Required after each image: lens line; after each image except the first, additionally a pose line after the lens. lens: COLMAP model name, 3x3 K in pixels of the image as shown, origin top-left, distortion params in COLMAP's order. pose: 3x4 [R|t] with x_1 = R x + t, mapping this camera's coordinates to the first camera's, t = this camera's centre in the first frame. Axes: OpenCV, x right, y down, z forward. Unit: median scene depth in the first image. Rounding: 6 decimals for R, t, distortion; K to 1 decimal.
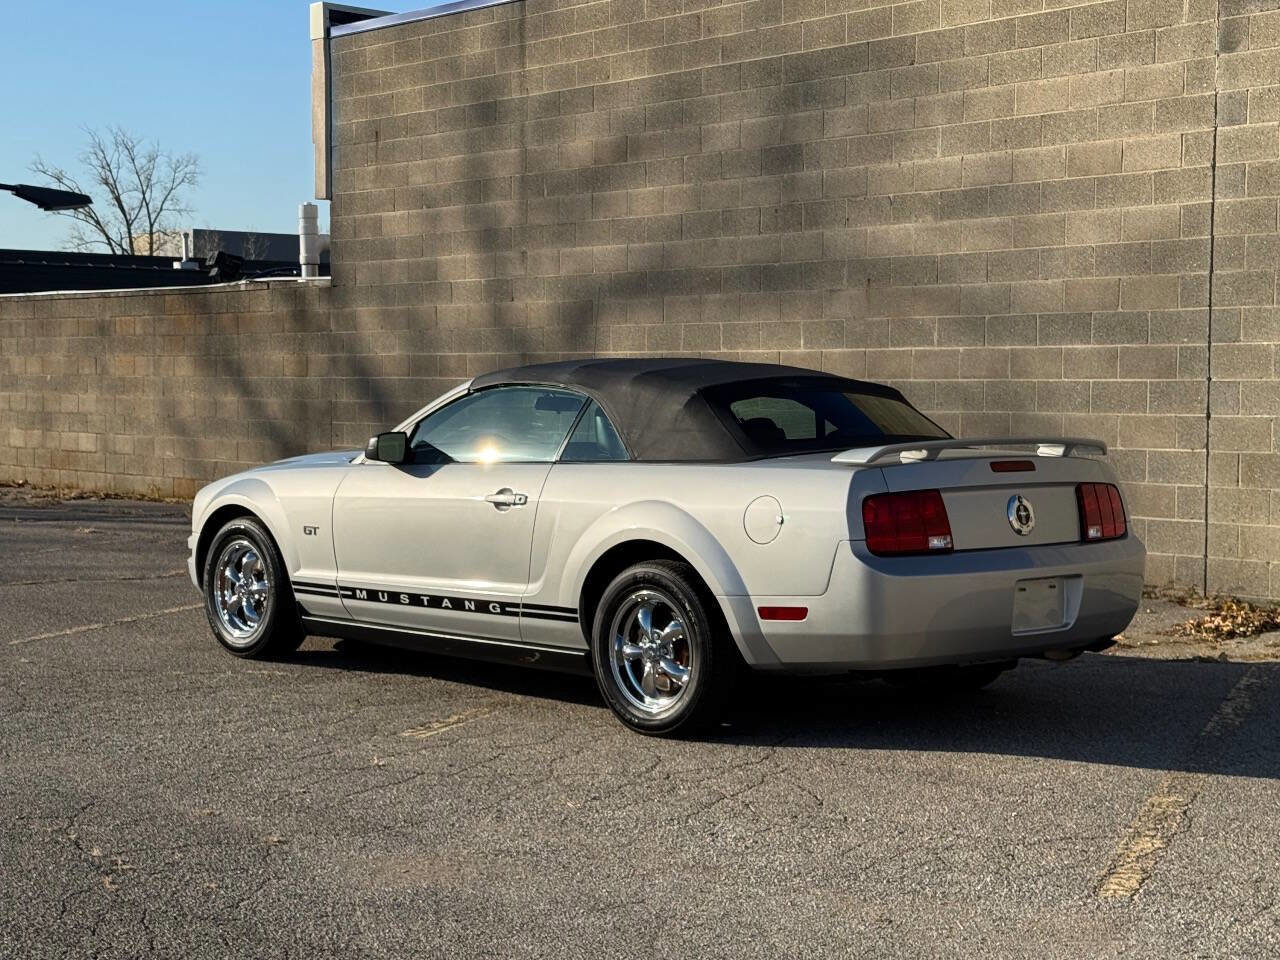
lens RADIAL K [[2101.2, 0, 640.0], [0, 2101.2, 480.0], [0, 0, 1]] dist [0.144308, -0.129872]
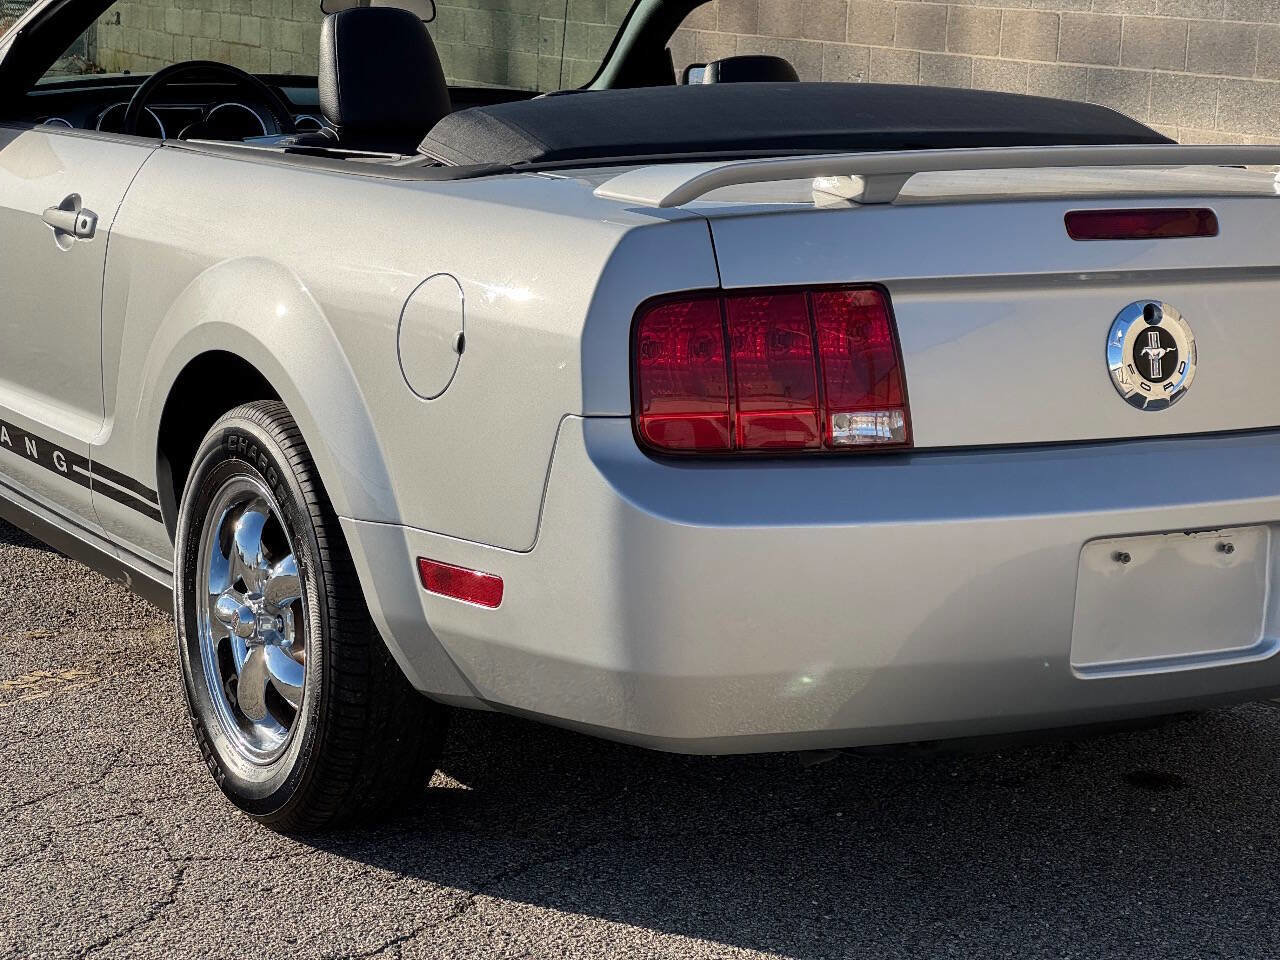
lens RADIAL K [[2780.9, 0, 646.8], [0, 2780.9, 482.5], [0, 0, 1]] dist [0.137264, 0.998301]
pose [[0.971423, 0.074126, -0.225482, 0.164596], [-0.042064, 0.988710, 0.143813, -0.022933], [0.233597, -0.130219, 0.963574, 0.392726]]
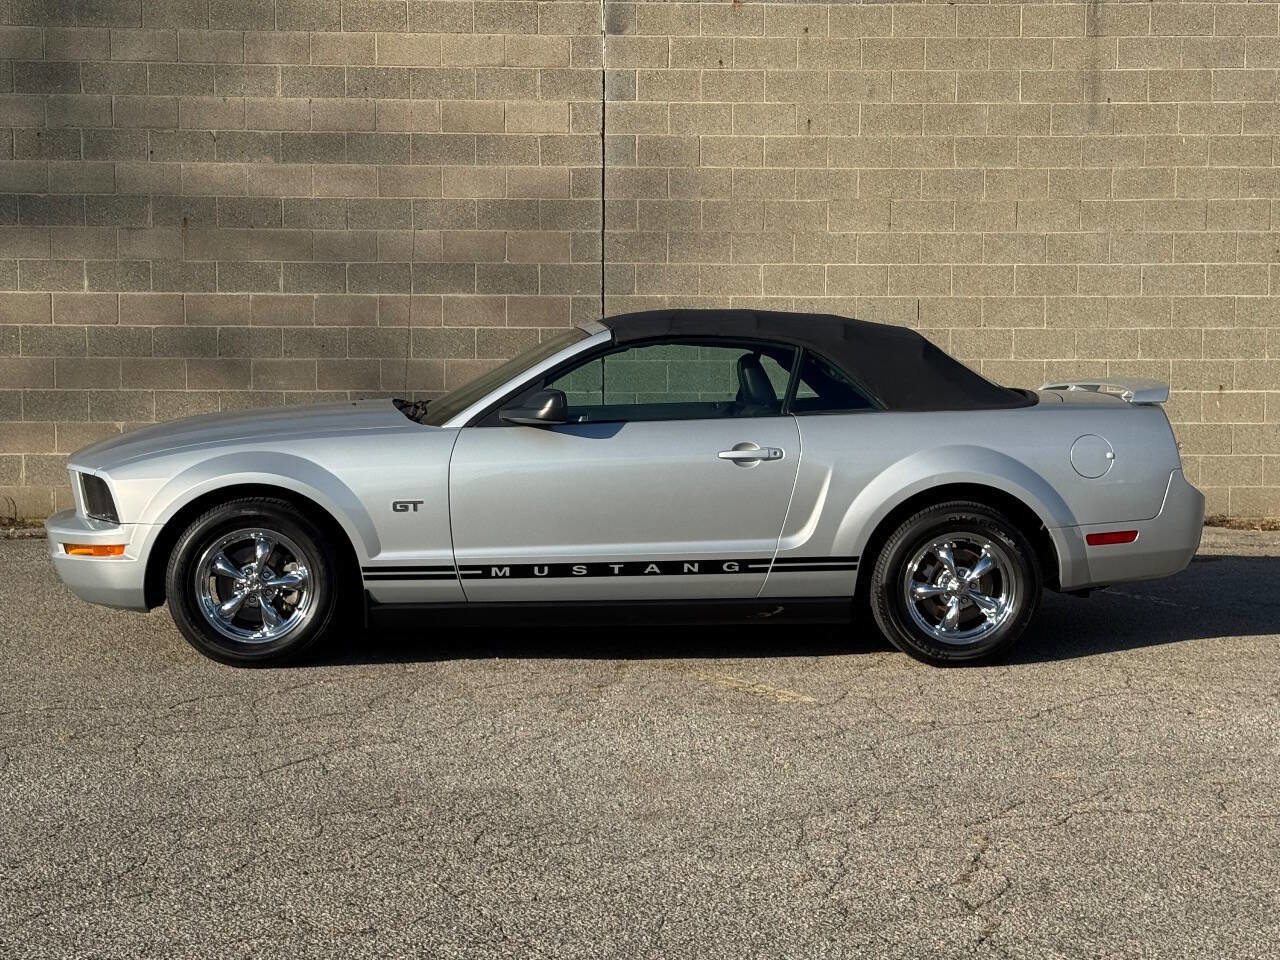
lens RADIAL K [[2101.2, 0, 640.0], [0, 2101.2, 480.0], [0, 0, 1]] dist [0.144308, -0.129872]
pose [[0.632818, -0.059389, 0.772020, -0.737440], [0.036880, 0.998234, 0.046560, -0.022937], [-0.773422, -0.000992, 0.633891, 0.361874]]
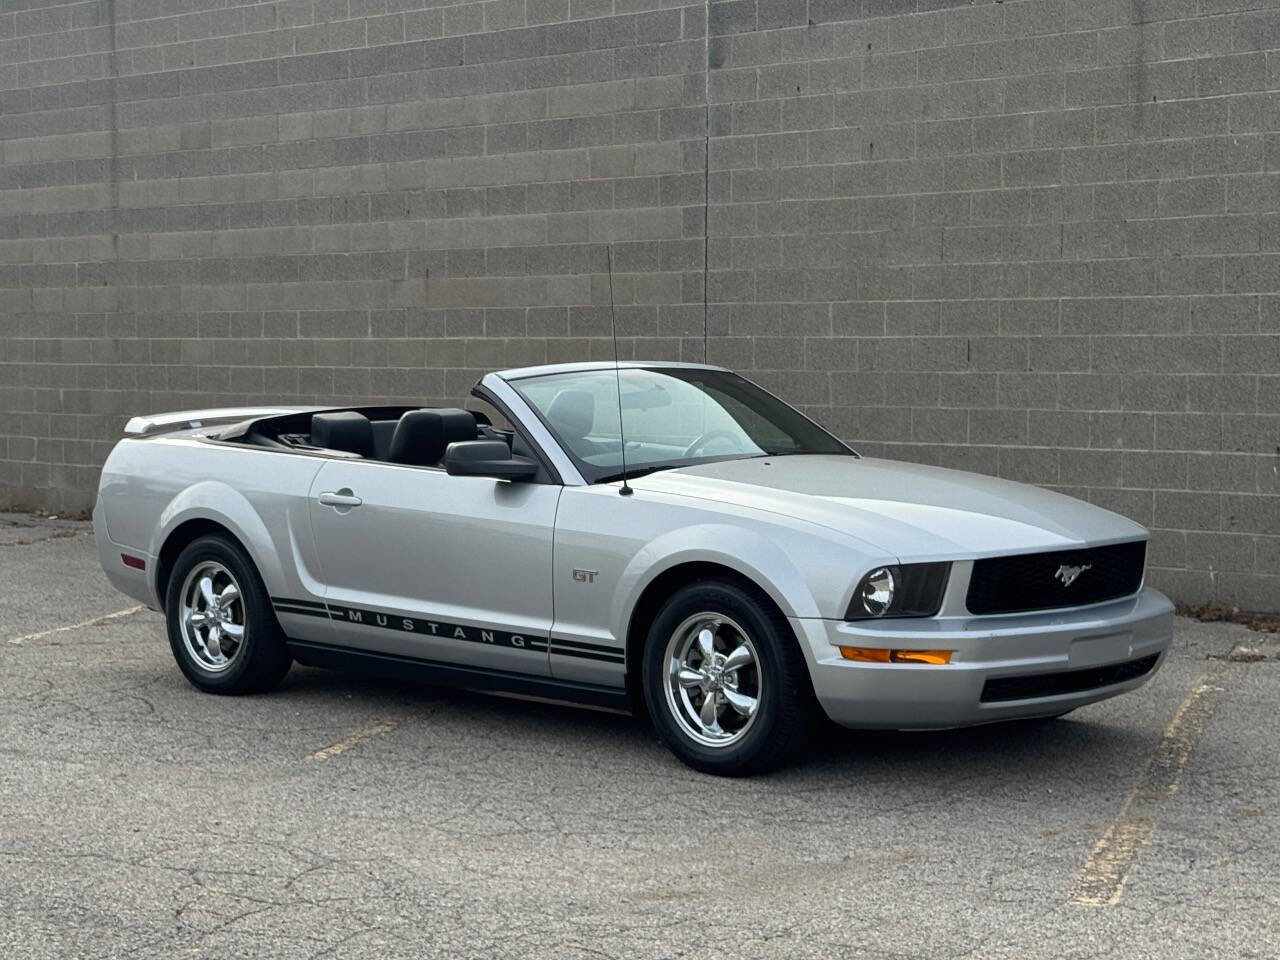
lens RADIAL K [[2549.5, 0, 640.0], [0, 2549.5, 480.0], [0, 0, 1]] dist [0.097399, 0.299336]
pose [[0.997313, -0.001692, 0.073238, 0.178509], [0.001797, 0.999997, -0.001365, 0.013179], [-0.073235, 0.001493, 0.997314, -0.370007]]
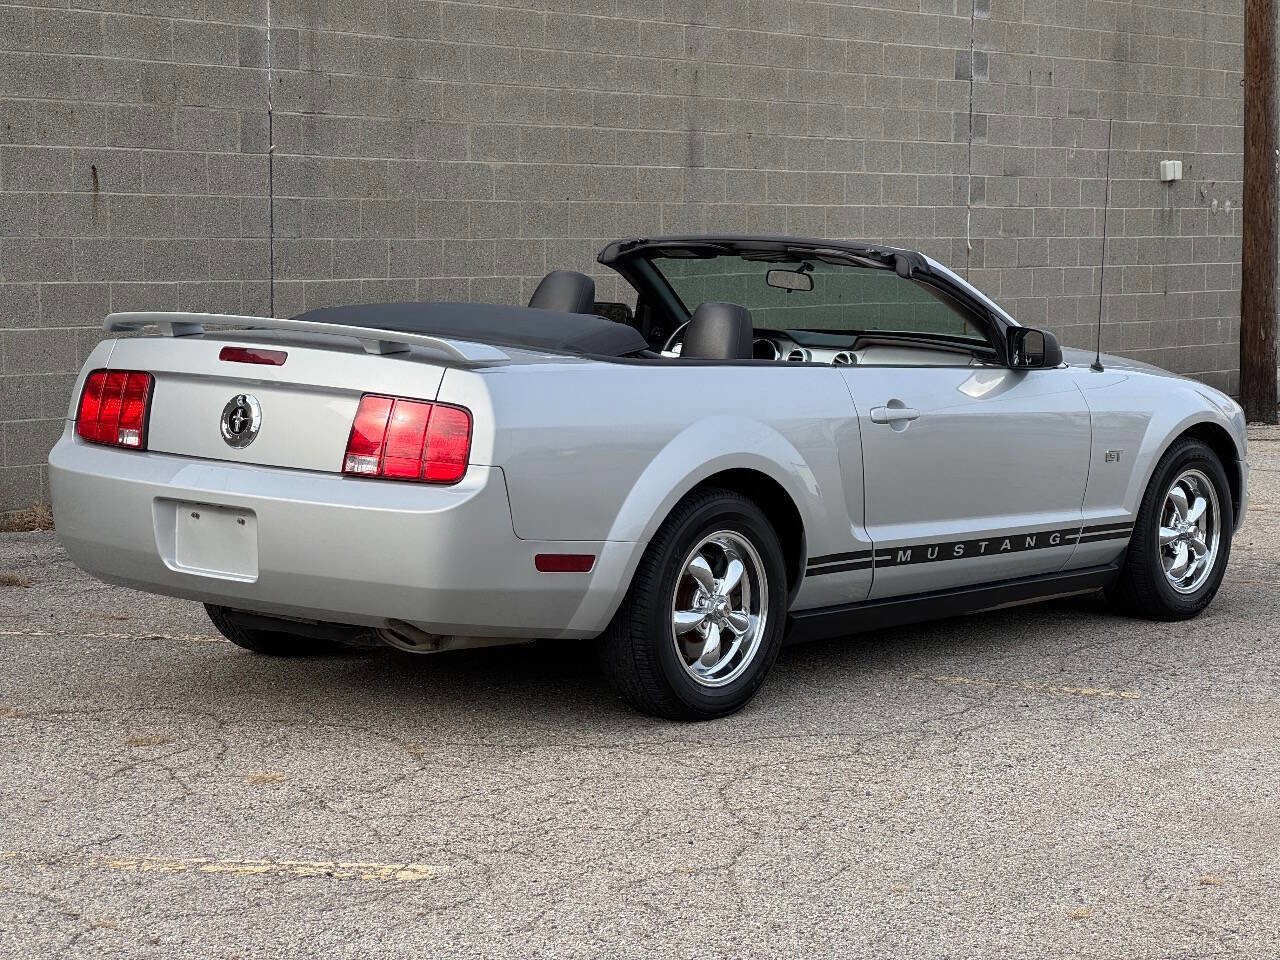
lens RADIAL K [[2780.9, 0, 646.8], [0, 2780.9, 482.5], [0, 0, 1]] dist [0.137264, 0.998301]
pose [[-0.167345, -0.095736, 0.981239, -0.709337], [0.041720, 0.993695, 0.104066, -0.053117], [-0.985015, 0.058353, -0.162296, 0.863883]]
